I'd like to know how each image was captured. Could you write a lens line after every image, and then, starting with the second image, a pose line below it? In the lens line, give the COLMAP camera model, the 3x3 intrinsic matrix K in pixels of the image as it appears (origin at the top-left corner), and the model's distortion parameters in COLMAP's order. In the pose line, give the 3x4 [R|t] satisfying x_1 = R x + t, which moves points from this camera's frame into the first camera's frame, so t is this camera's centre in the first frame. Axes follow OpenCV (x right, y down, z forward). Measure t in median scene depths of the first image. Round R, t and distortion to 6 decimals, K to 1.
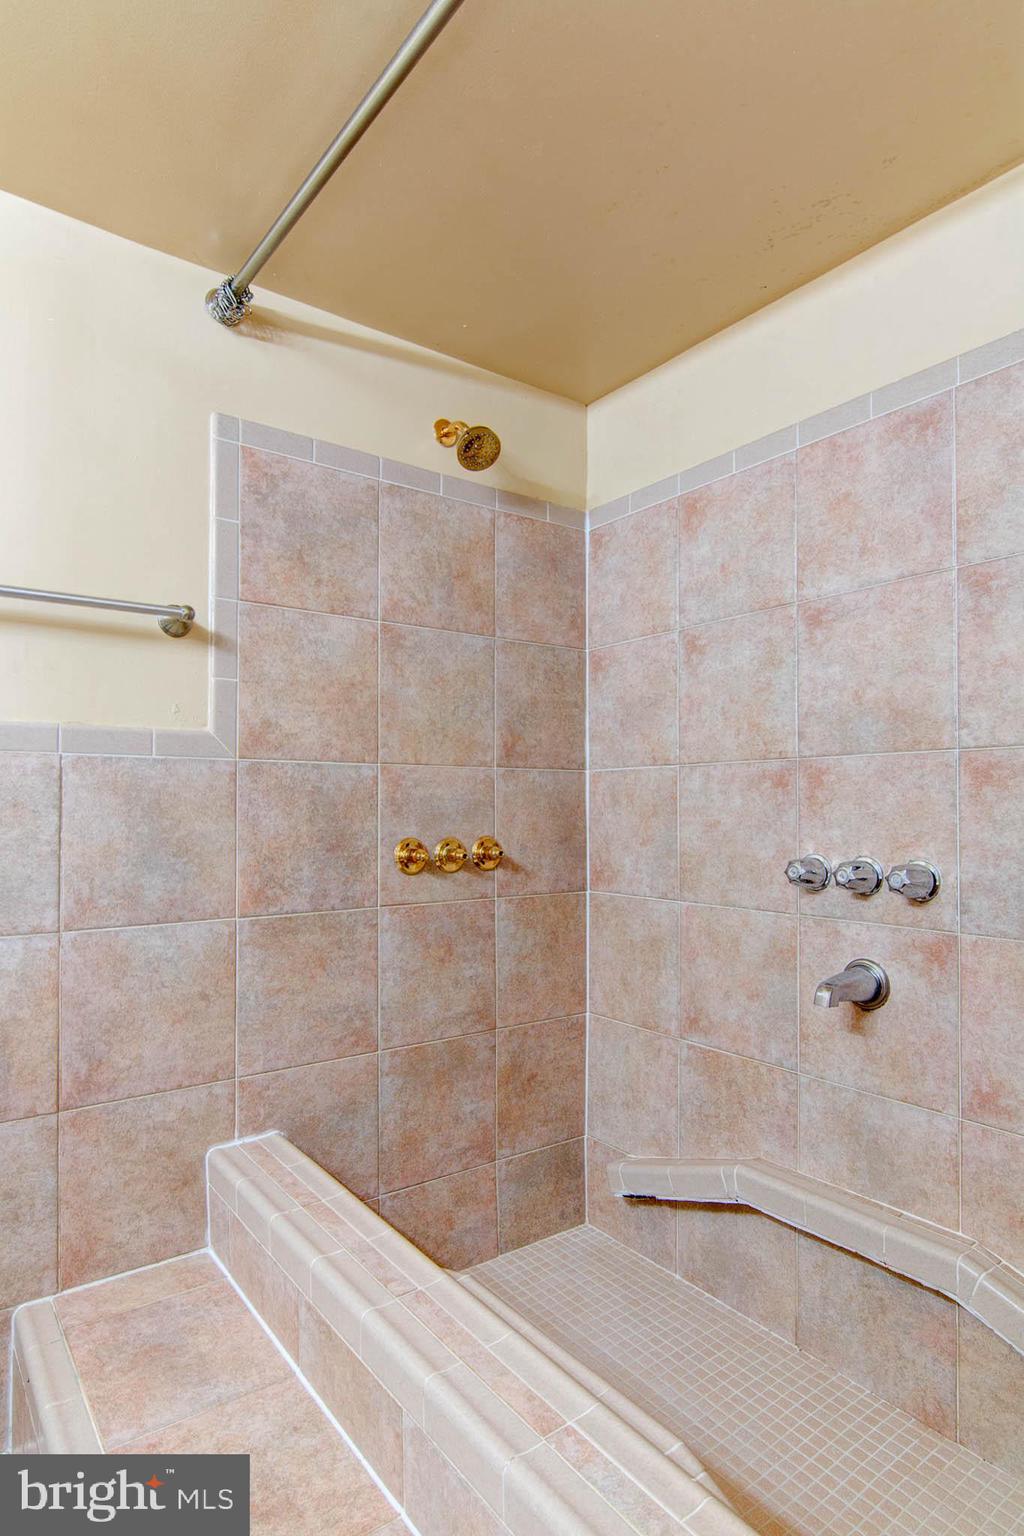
lens RADIAL K [[856.8, 0, 513.1], [0, 856.8, 795.8], [0, 0, 1]] dist [-0.008480, 0.001295]
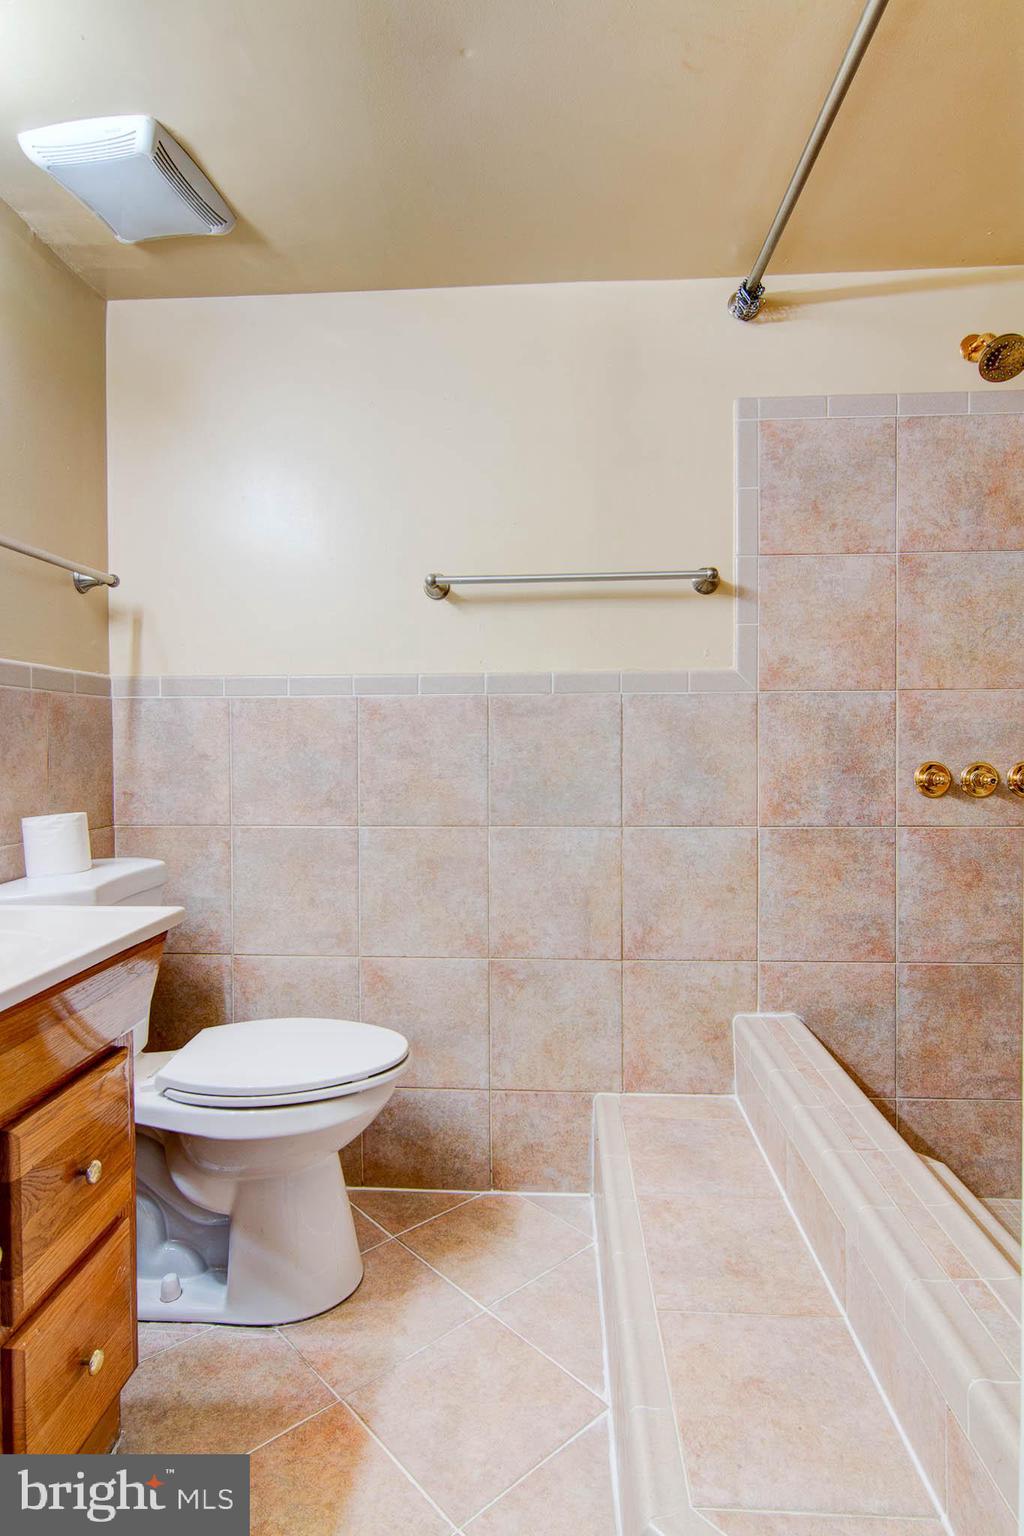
lens RADIAL K [[856.8, 0, 510.7], [0, 856.8, 762.8], [0, 0, 1]] dist [-0.008480, 0.001295]
pose [[0.767106, 0.005417, -0.641498, 0.171689], [0.015053, 0.999537, 0.026441, 0.018485], [0.641344, -0.029939, 0.766669, -0.120607]]
